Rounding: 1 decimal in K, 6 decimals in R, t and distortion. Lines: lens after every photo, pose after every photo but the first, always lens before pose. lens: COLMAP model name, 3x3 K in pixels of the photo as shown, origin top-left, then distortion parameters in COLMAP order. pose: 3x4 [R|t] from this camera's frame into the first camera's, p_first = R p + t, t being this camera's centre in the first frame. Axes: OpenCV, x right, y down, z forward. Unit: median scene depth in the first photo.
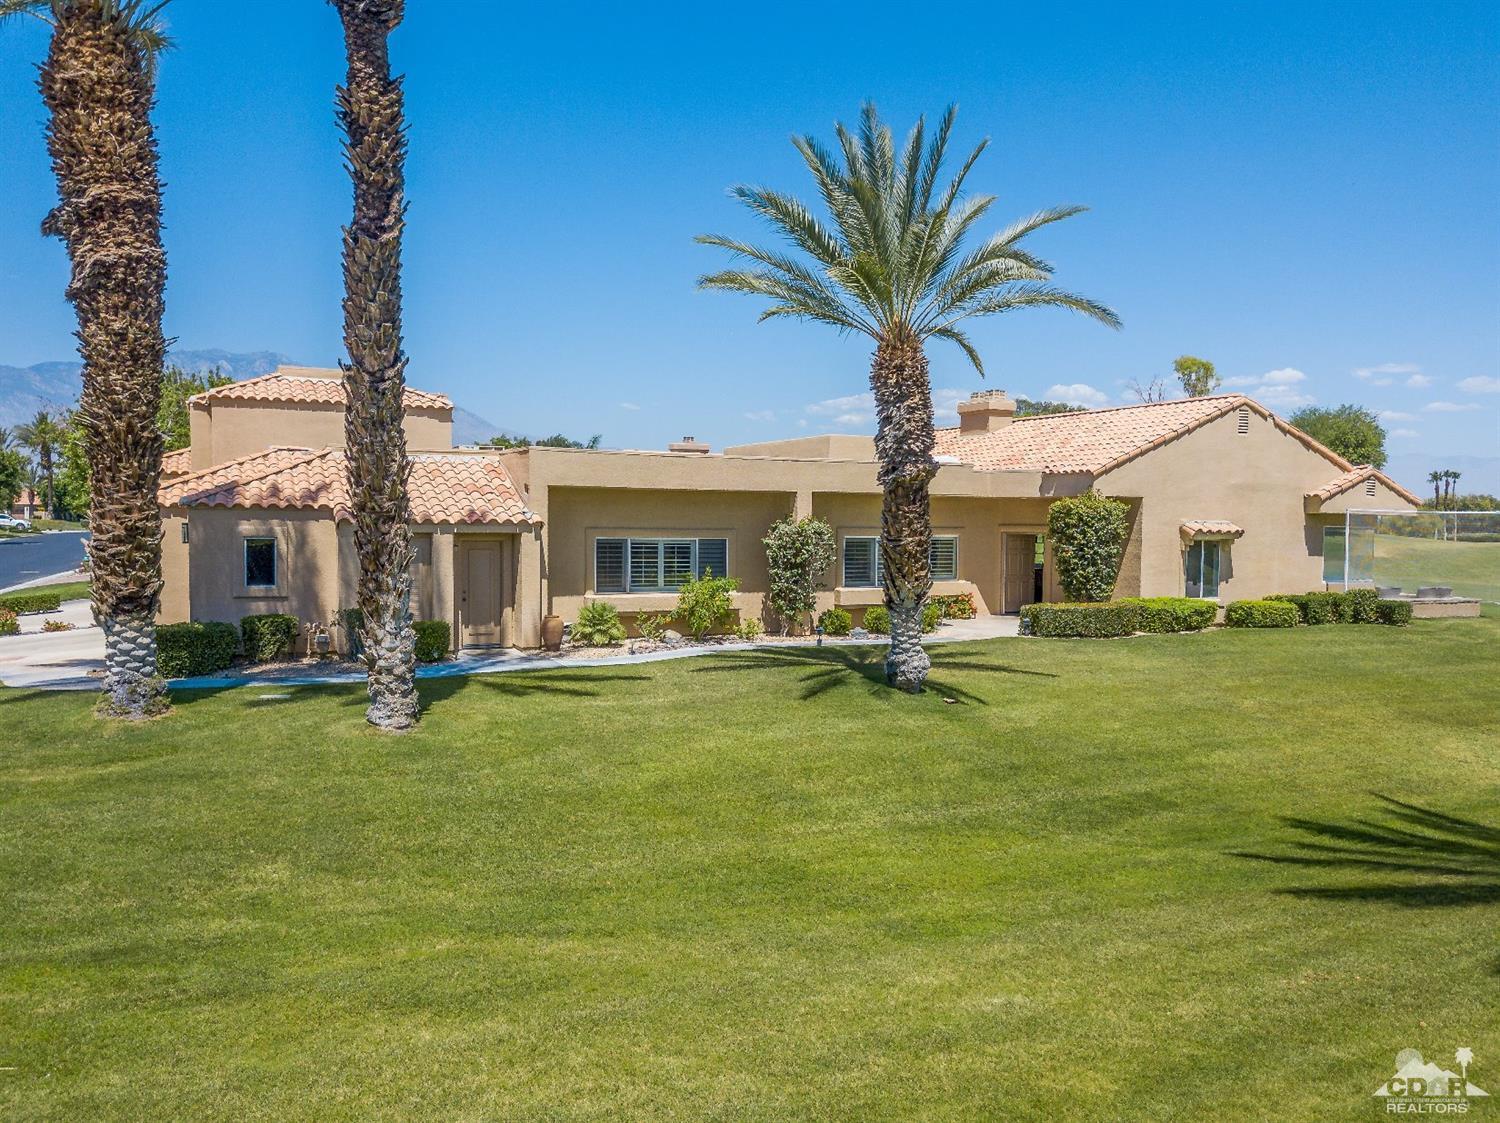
lens RADIAL K [[1143.6, 0, 750.3], [0, 1143.6, 582.3], [0, 0, 1]] dist [0.023365, -0.003174]
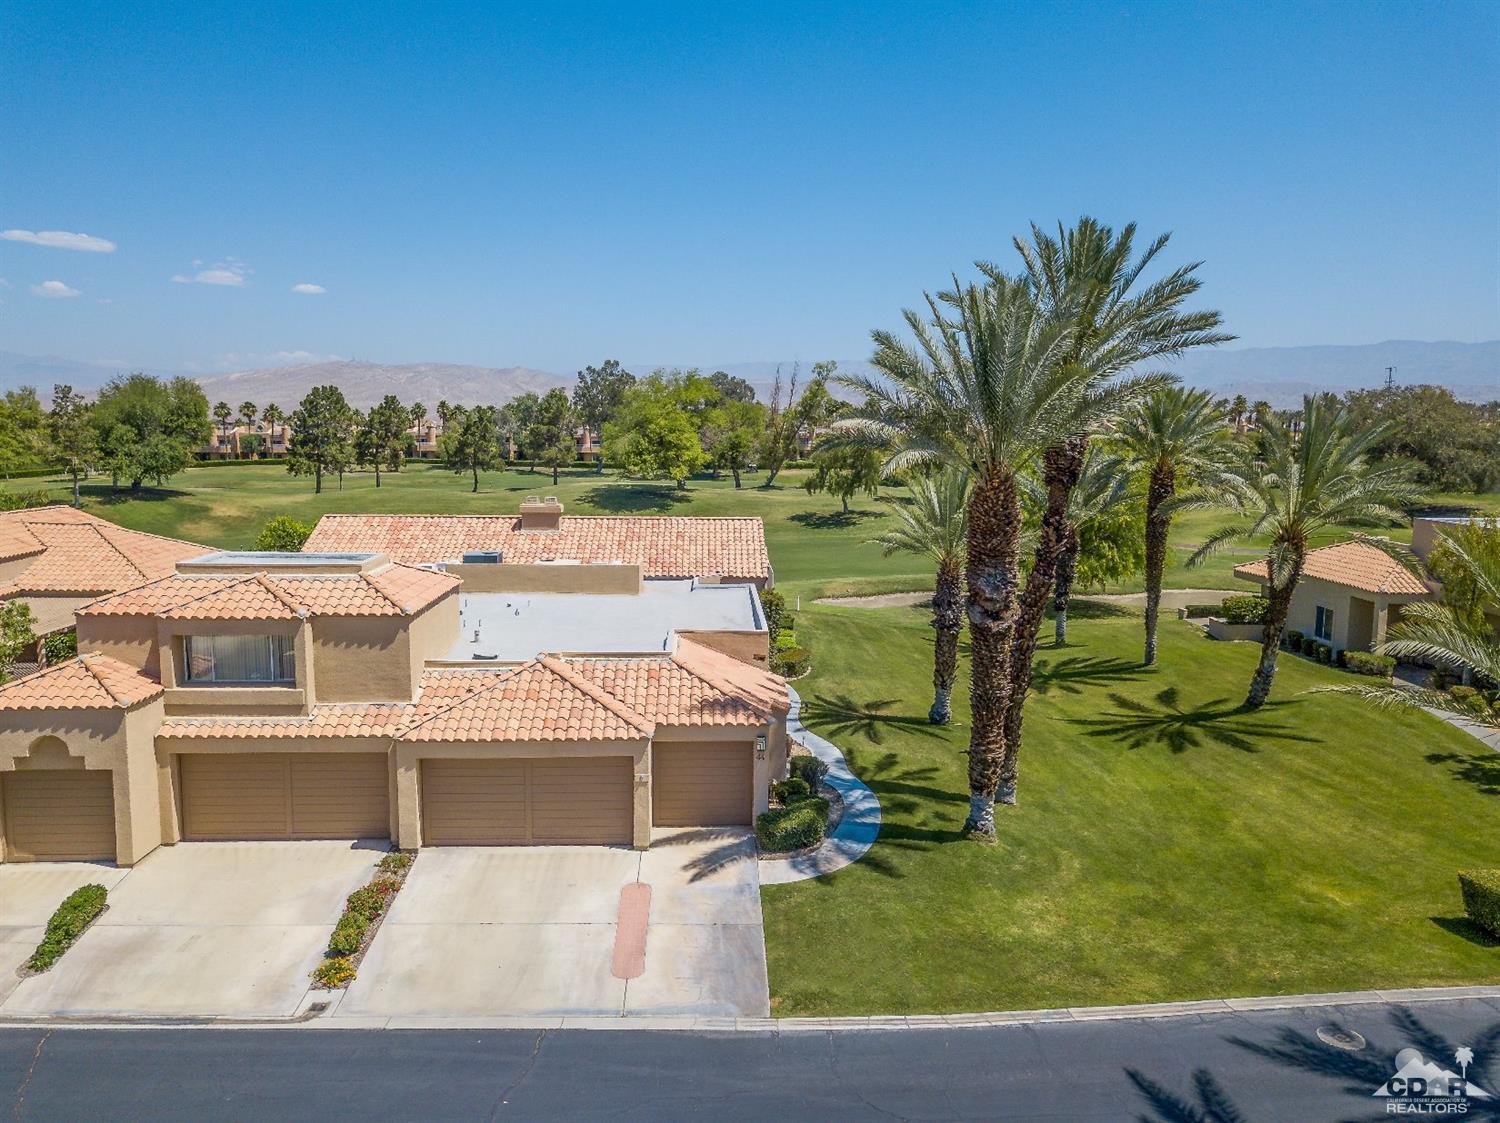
lens RADIAL K [[1143.6, 0, 750.3], [0, 1143.6, 582.3], [0, 0, 1]] dist [0.023365, -0.003174]
pose [[0.374162, -0.134906, 0.917499, -2.317600], [0.046953, 0.990849, 0.126543, -0.548124], [-0.926174, -0.004268, 0.377072, 0.655871]]
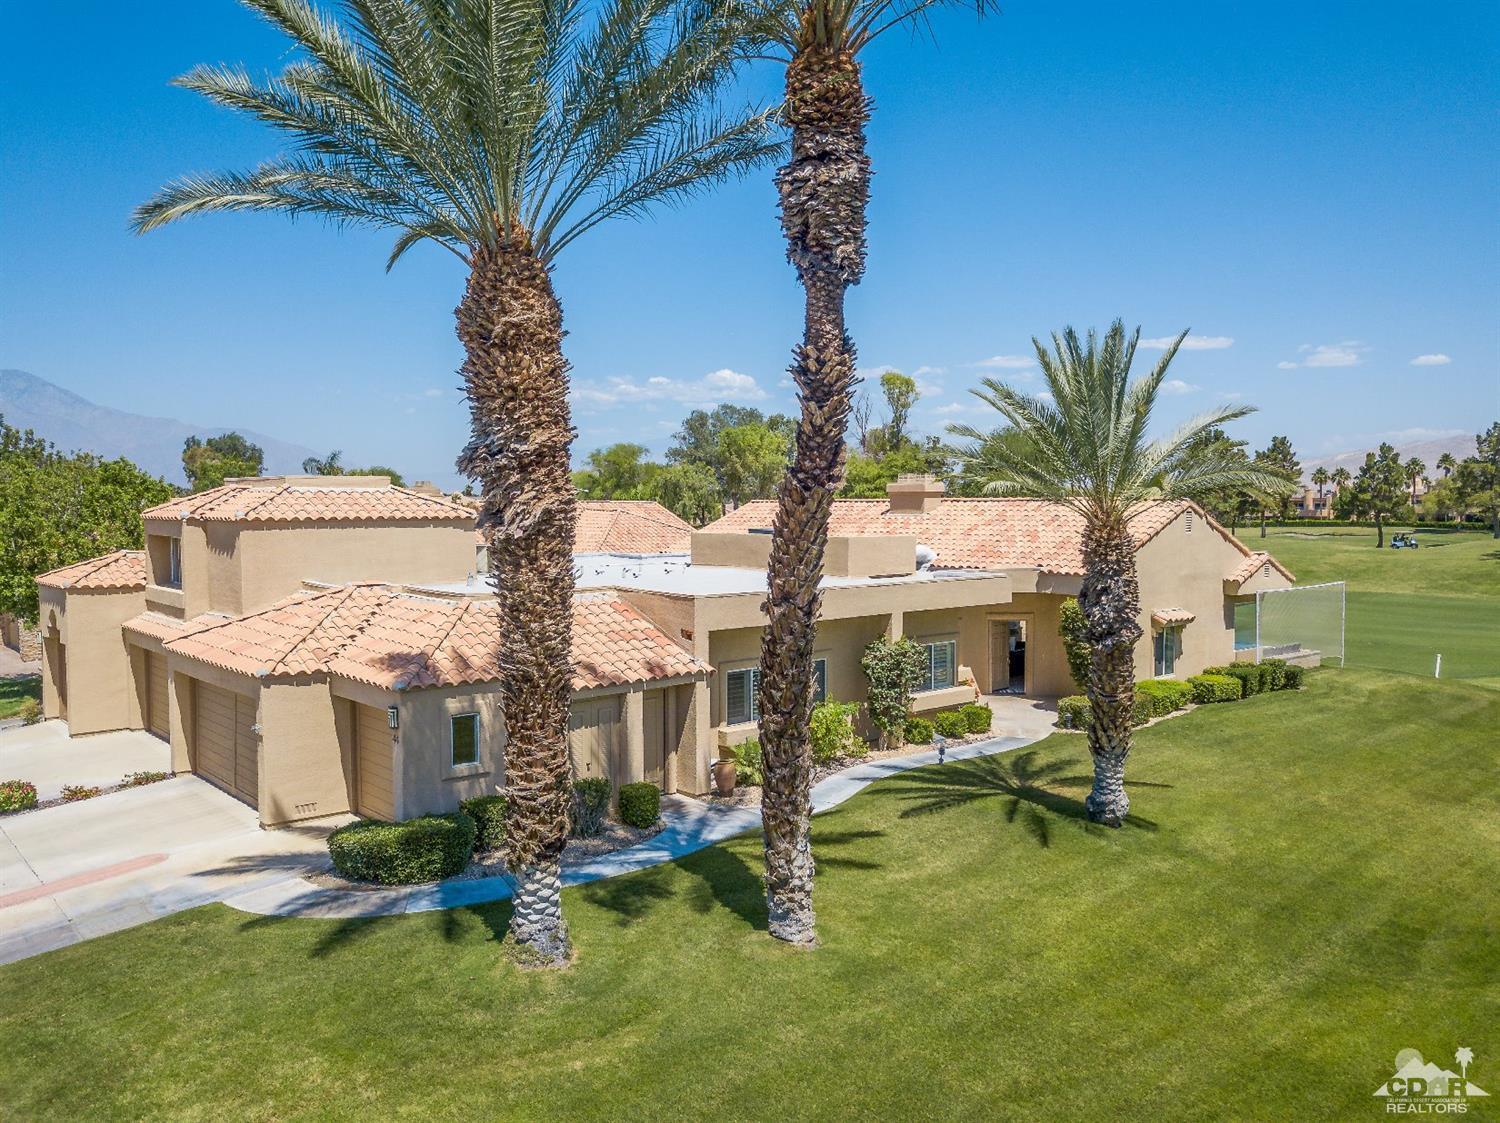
lens RADIAL K [[1141.2, 0, 748.6], [0, 1141.2, 579.1], [0, 0, 1]] dist [0.023818, 0.009961]
pose [[0.956594, -0.033424, 0.289502, -0.641754], [0.029957, 0.999417, 0.016399, -0.216922], [-0.289882, -0.007014, 0.957037, 0.029178]]
